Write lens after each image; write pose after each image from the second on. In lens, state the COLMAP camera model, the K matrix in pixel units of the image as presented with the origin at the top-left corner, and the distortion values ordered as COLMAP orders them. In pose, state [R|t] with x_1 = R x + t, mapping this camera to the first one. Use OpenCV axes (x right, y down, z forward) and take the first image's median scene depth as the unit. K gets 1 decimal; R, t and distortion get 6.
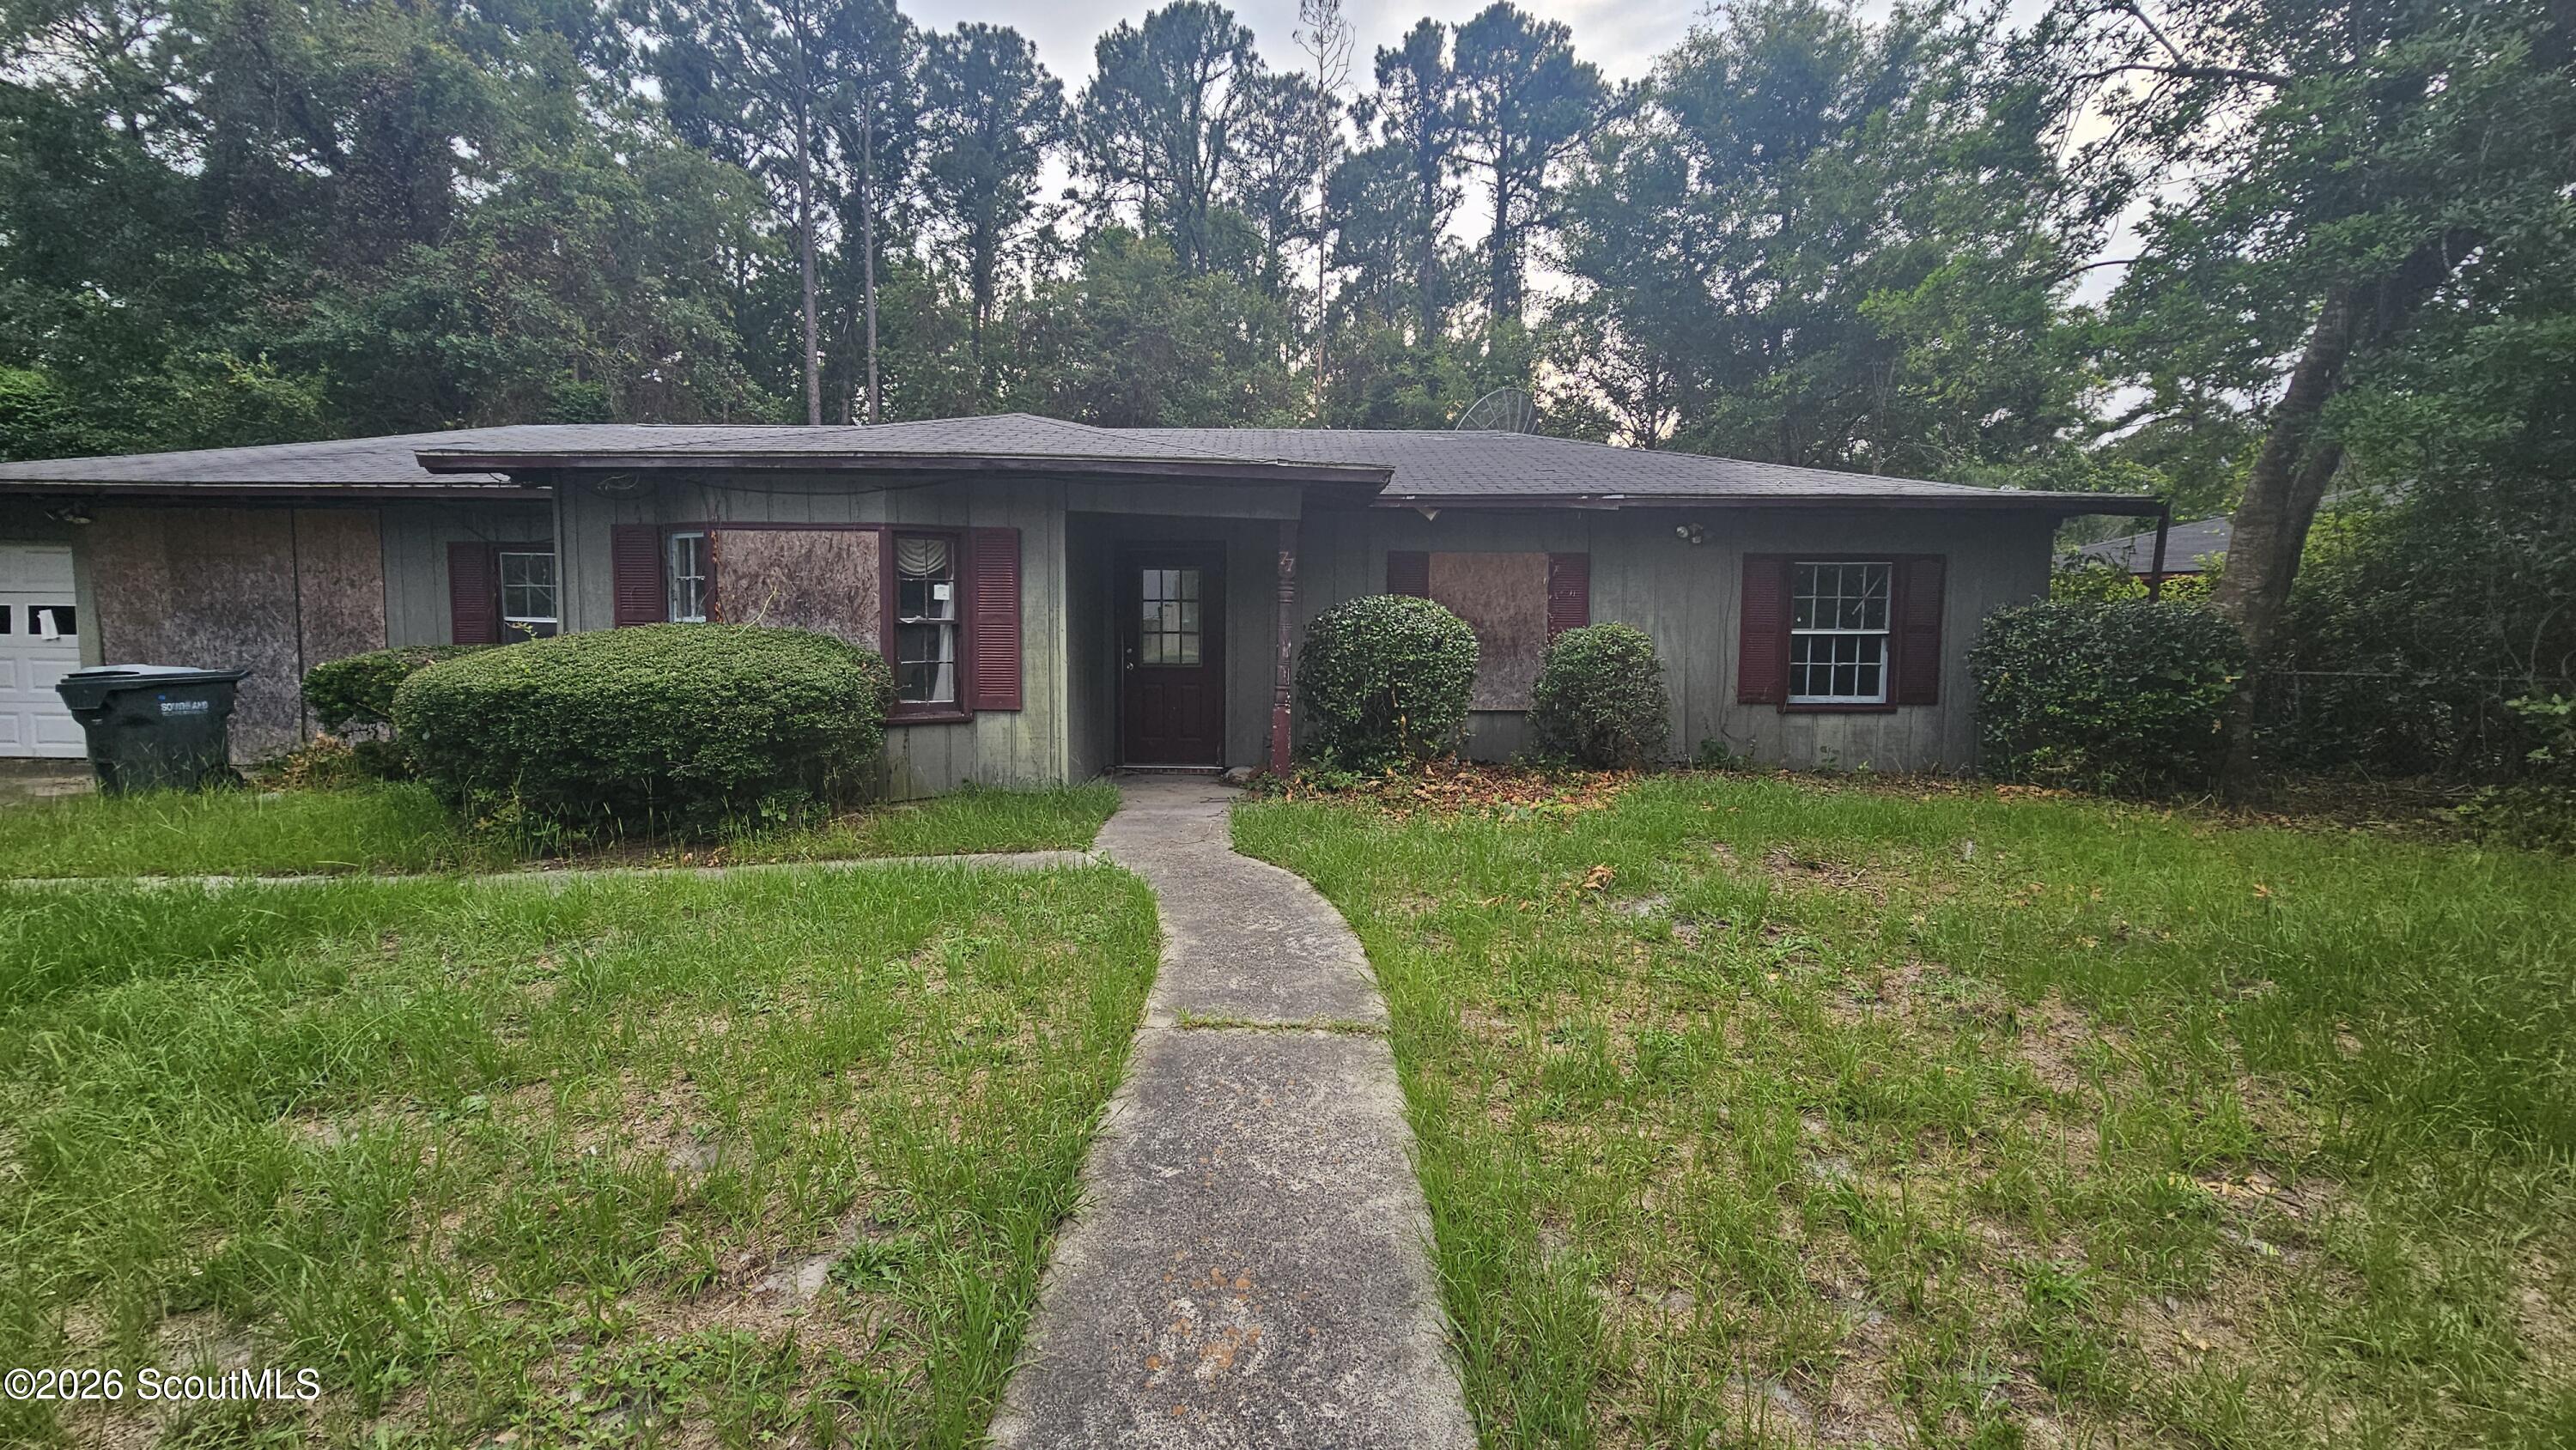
lens RADIAL K [[1058.3, 0, 1285.1], [0, 1058.3, 710.1], [0, 0, 1]] dist [0.000239, -0.000053]
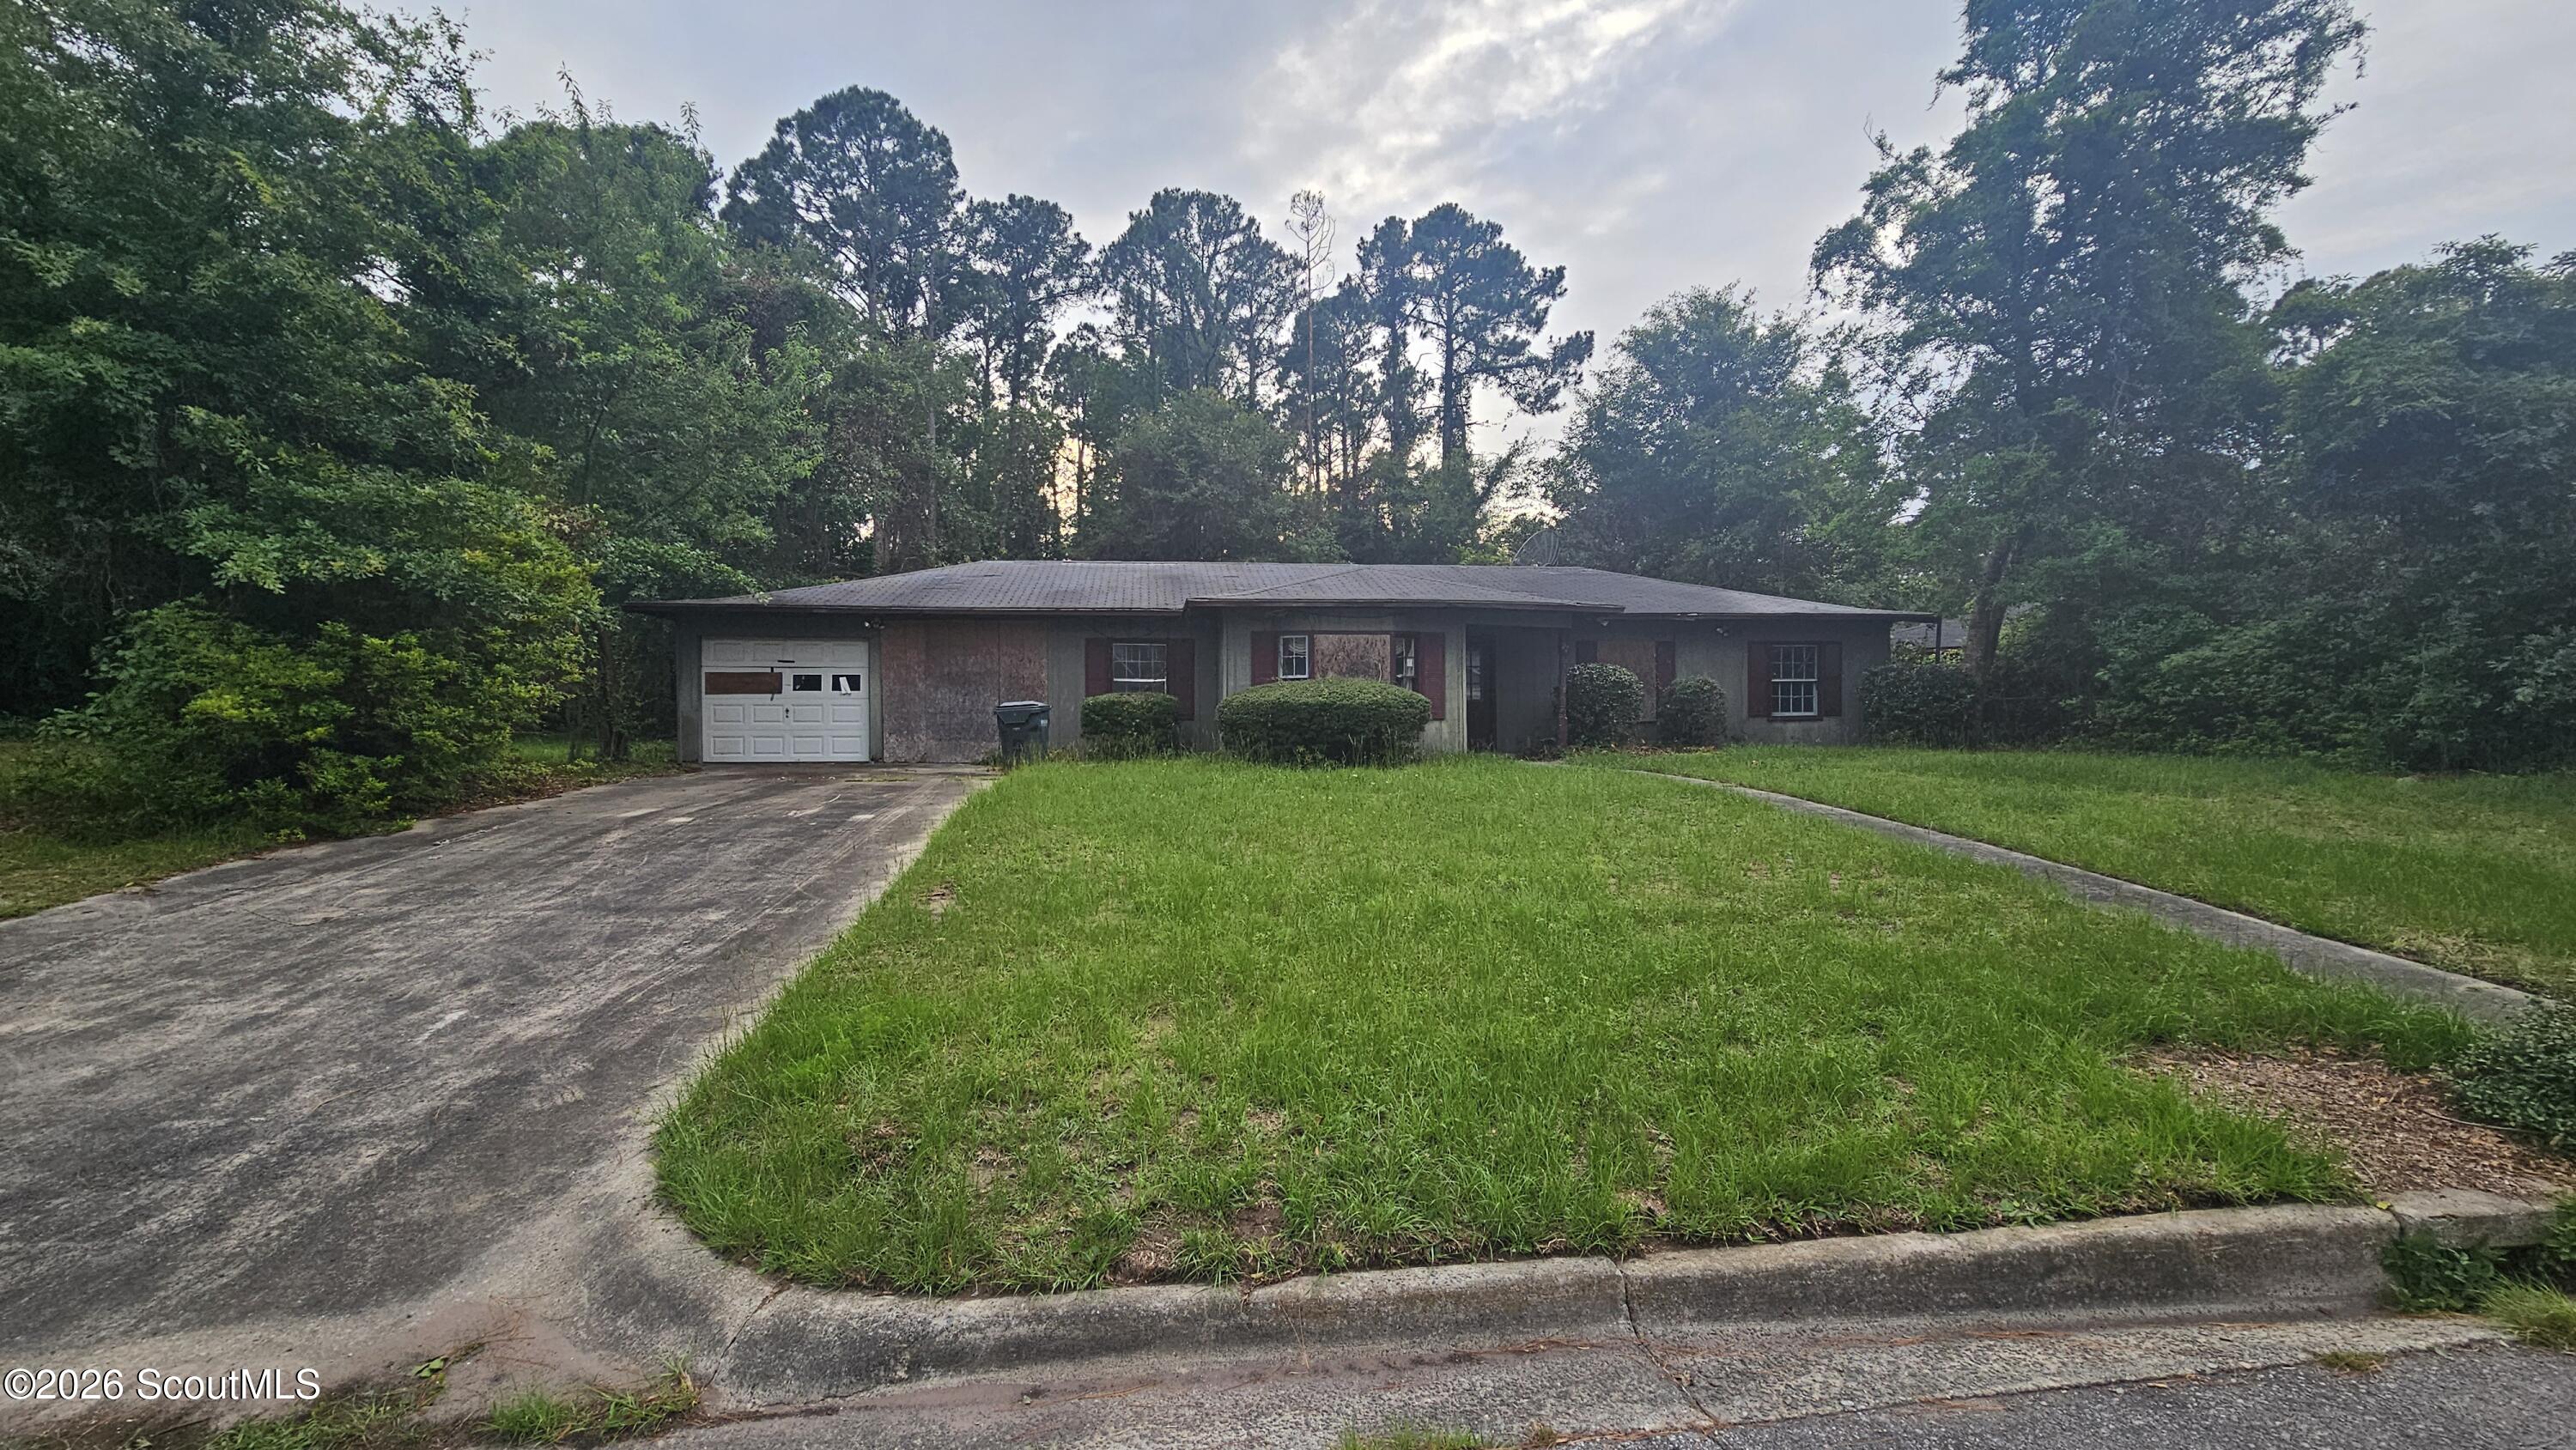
lens RADIAL K [[1046.6, 0, 1288.0], [0, 1046.6, 725.0], [0, 0, 1]] dist [0.002157, -0.000111]
pose [[0.992227, -0.014498, 0.123597, -0.662736], [0.021327, 0.998307, -0.054113, 0.096430], [-0.122603, 0.056328, 0.990856, -0.826571]]
